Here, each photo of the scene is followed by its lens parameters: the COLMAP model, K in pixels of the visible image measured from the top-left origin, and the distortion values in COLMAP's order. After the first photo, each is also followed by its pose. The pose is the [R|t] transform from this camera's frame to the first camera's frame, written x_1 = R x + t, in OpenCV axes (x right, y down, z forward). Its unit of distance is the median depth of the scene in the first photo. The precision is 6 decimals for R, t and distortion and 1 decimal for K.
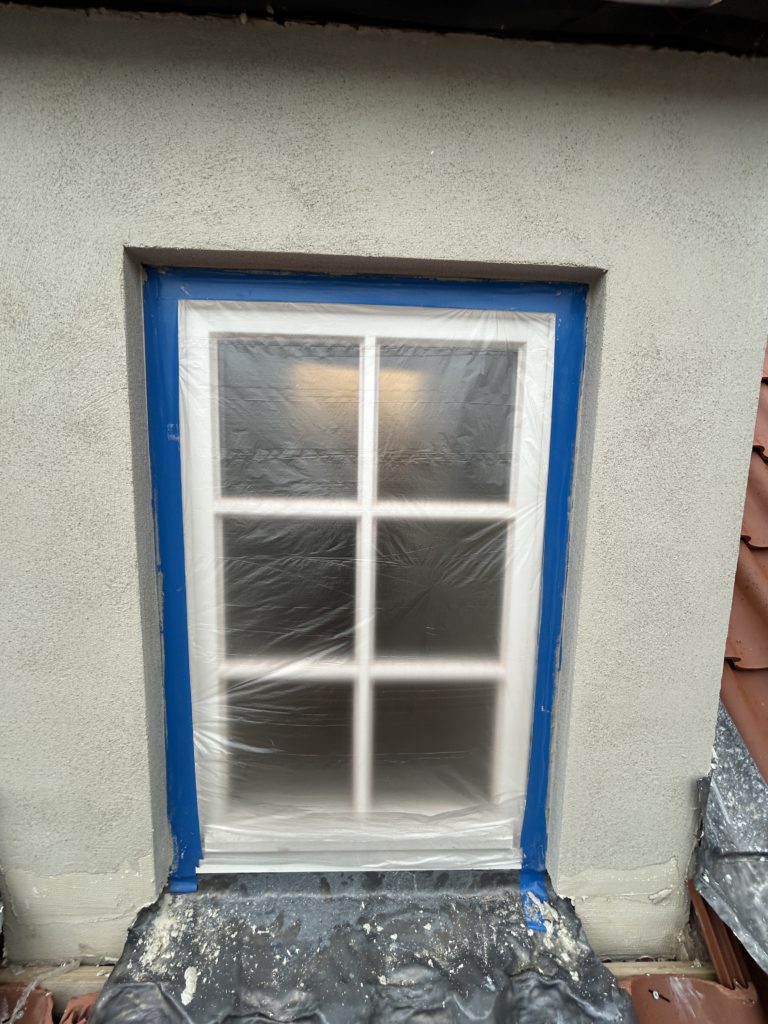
lens RADIAL K [[412.1, 0, 384.8], [0, 412.1, 532.4], [0, 0, 1]] dist [0.000230, -0.000138]
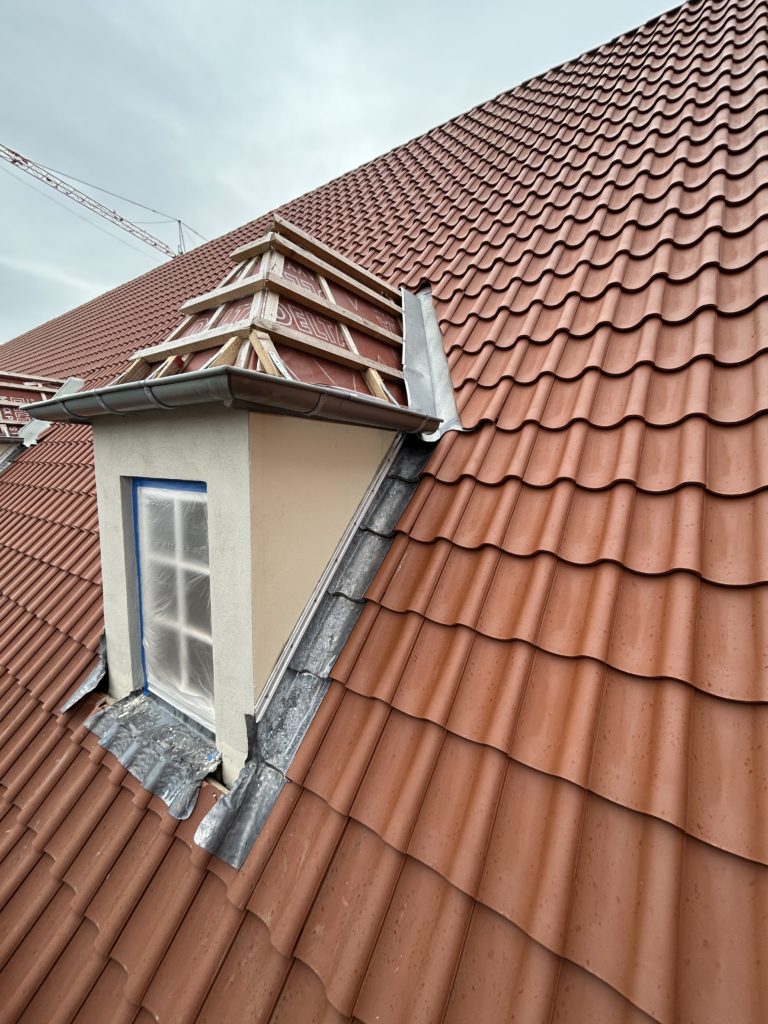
lens RADIAL K [[412.1, 0, 384.8], [0, 412.1, 532.4], [0, 0, 1]] dist [0.000230, -0.000138]
pose [[0.791658, 0.083891, -0.605177, 2.520079], [-0.080100, 0.996230, 0.033317, -0.449854], [0.605691, 0.022099, 0.795393, -0.253749]]
